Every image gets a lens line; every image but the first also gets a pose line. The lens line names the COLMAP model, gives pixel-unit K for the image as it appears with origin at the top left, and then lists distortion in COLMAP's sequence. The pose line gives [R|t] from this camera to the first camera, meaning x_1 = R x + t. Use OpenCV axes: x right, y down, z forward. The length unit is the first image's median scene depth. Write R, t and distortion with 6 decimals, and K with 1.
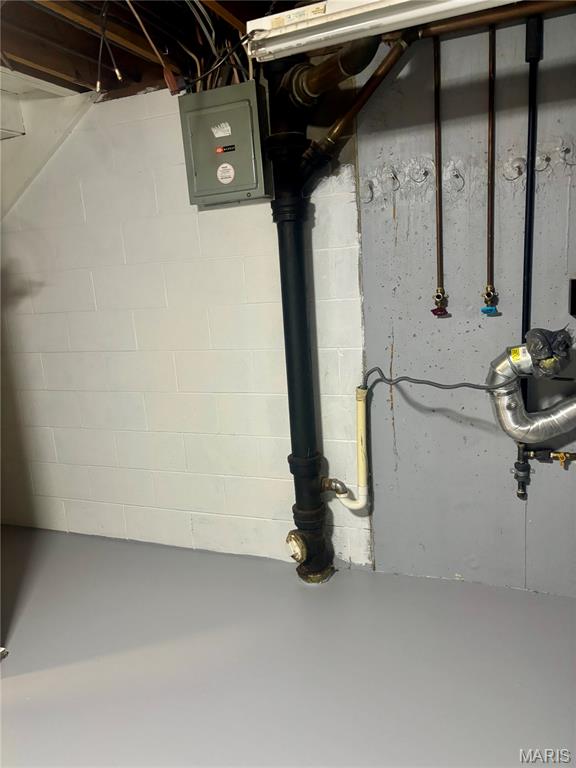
lens RADIAL K [[577.3, 0, 285.7], [0, 577.3, 382.7], [0, 0, 1]] dist [0.040211, -0.033015]
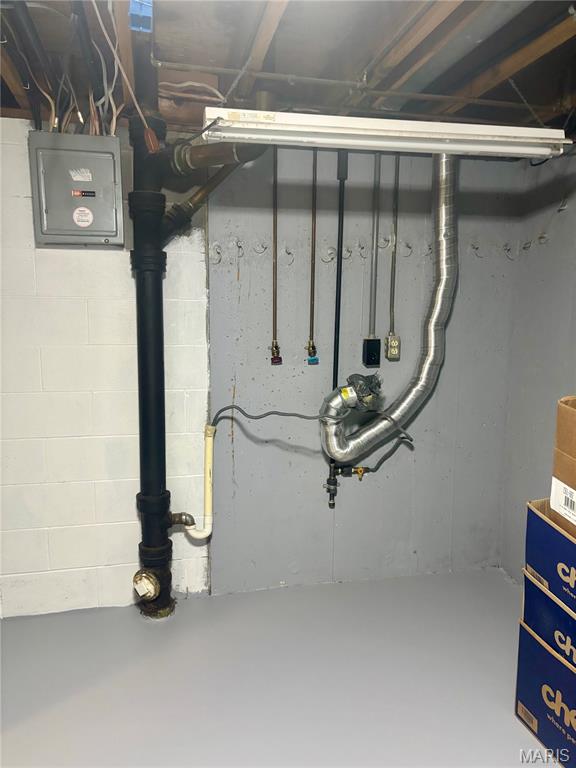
lens RADIAL K [[577.3, 0, 289.0], [0, 577.3, 386.7], [0, 0, 1]] dist [0.040211, -0.033015]
pose [[0.823279, 0.004463, 0.567619, -0.387140], [0.044107, 0.996443, -0.071808, 0.022636], [-0.565920, 0.084154, 0.820154, -0.007106]]
